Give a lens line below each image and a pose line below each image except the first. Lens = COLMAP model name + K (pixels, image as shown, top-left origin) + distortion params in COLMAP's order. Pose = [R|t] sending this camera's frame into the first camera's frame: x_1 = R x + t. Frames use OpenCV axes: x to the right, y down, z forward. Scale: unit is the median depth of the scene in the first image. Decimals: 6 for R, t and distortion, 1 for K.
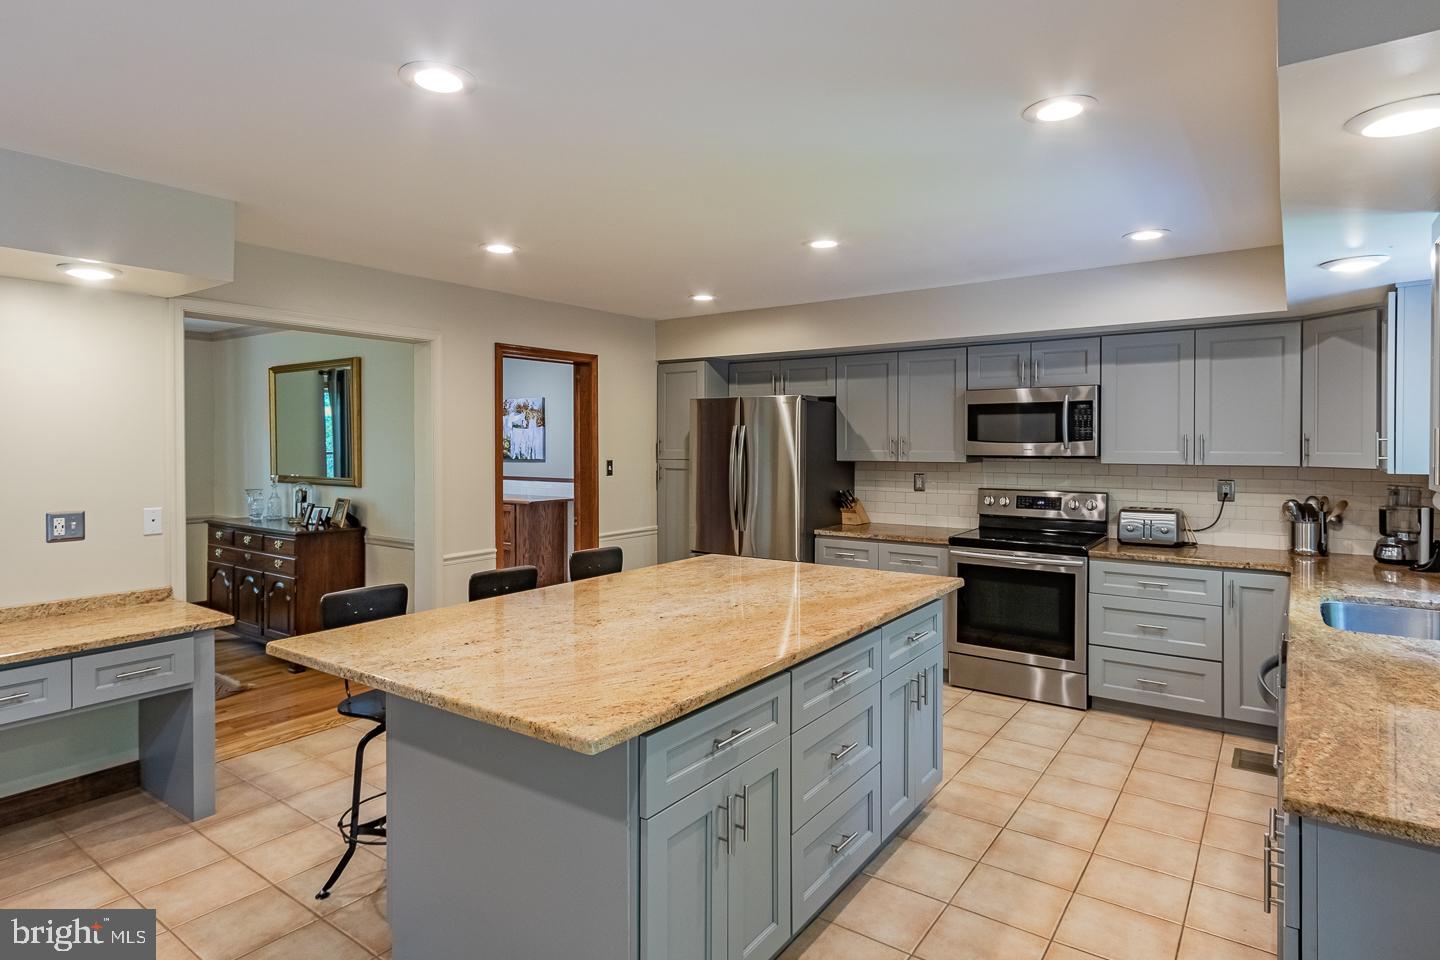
lens RADIAL K [[784.0, 0, 718.2], [0, 784.0, 468.3], [0, 0, 1]] dist [0.001429, 0.000040]
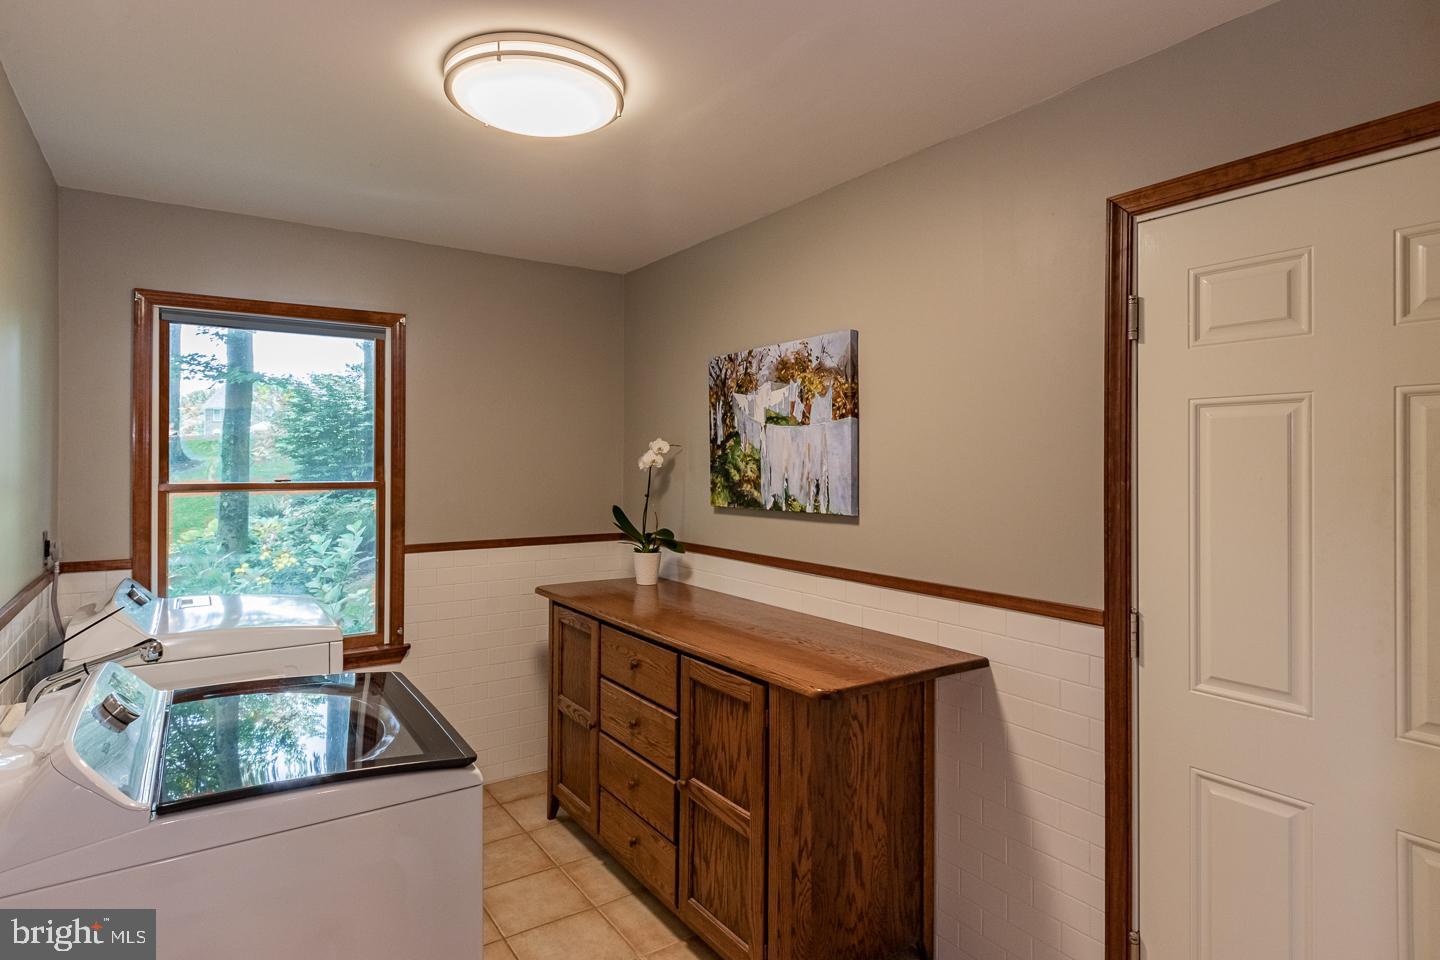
lens RADIAL K [[784.0, 0, 716.2], [0, 784.0, 473.5], [0, 0, 1]] dist [0.001429, 0.000040]
pose [[0.942027, 0.001902, -0.335531, -0.164459], [-0.007602, 0.999848, -0.015676, -0.023411], [0.335450, 0.017318, 0.941899, 0.660200]]
